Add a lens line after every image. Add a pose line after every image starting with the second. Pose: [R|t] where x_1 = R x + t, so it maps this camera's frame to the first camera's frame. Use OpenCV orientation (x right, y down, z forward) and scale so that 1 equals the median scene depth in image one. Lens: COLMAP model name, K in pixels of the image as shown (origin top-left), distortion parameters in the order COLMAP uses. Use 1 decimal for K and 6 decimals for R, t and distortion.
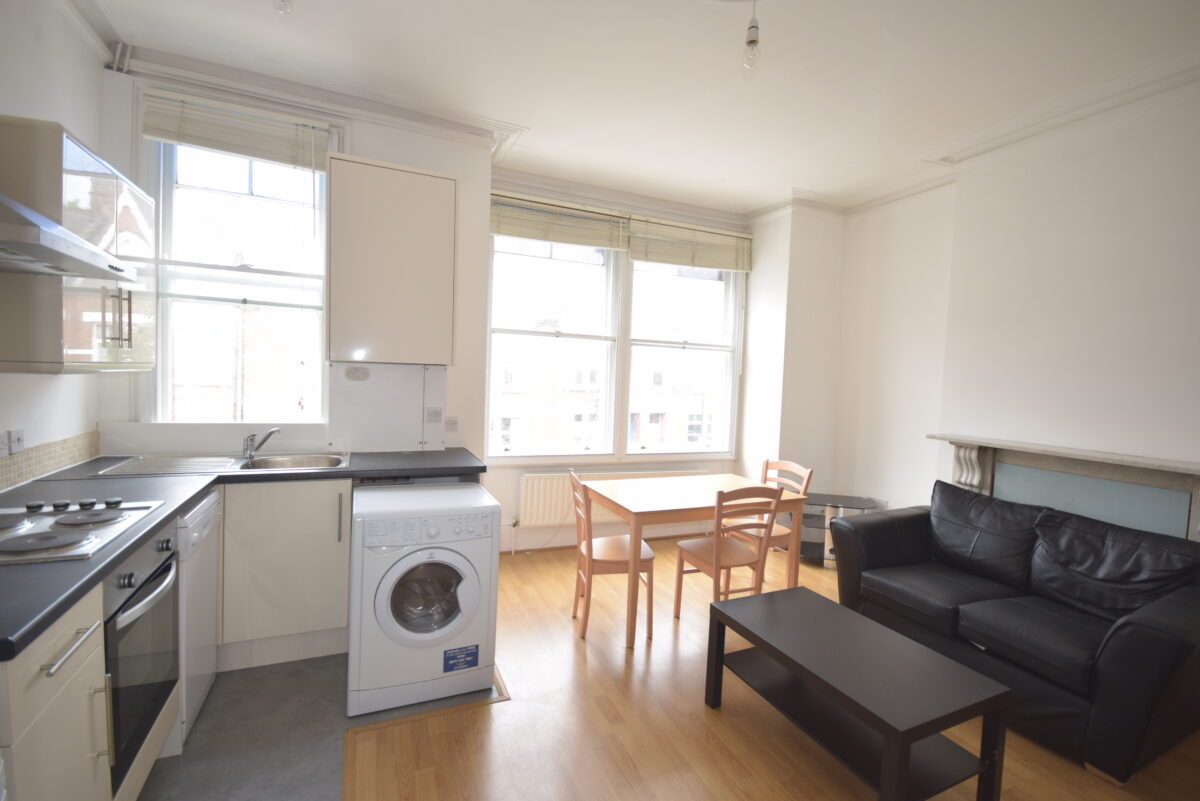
lens RADIAL K [[523.6, 0, 596.7], [0, 523.6, 389.1], [0, 0, 1]] dist [-0.000882, -0.000465]
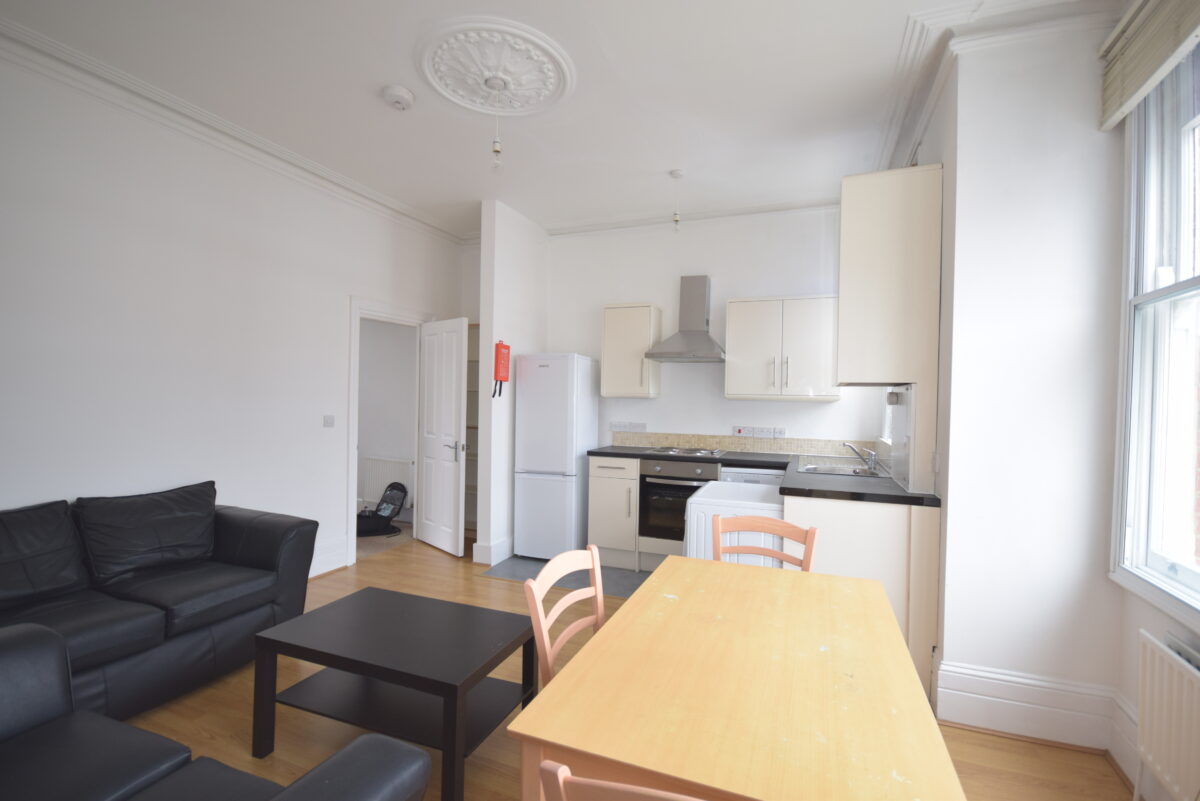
lens RADIAL K [[537.8, 0, 600.0], [0, 537.8, 400.5], [0, 0, 1]] dist [0.001494, -0.014050]
pose [[-0.722870, -0.053731, -0.688892, 0.456865], [-0.070217, 0.997523, -0.004123, 0.012833], [0.687407, 0.045392, -0.724853, 0.972048]]
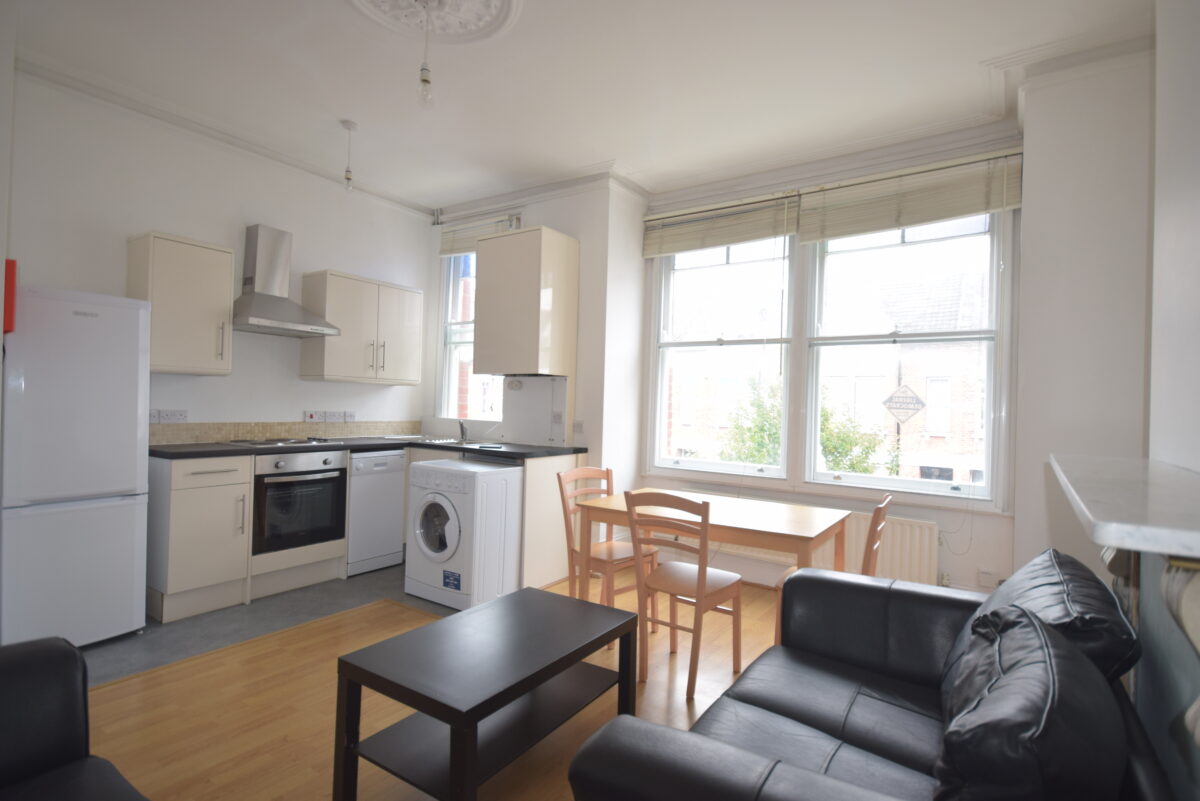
lens RADIAL K [[593.6, 0, 600.0], [0, 593.6, 400.5], [0, 0, 1]] dist [0.024820, 0.000299]
pose [[0.532998, -0.033604, -0.845449, 0.703904], [-0.032546, 0.997657, -0.060171, 0.069036], [0.845490, 0.059587, 0.530656, 0.258570]]
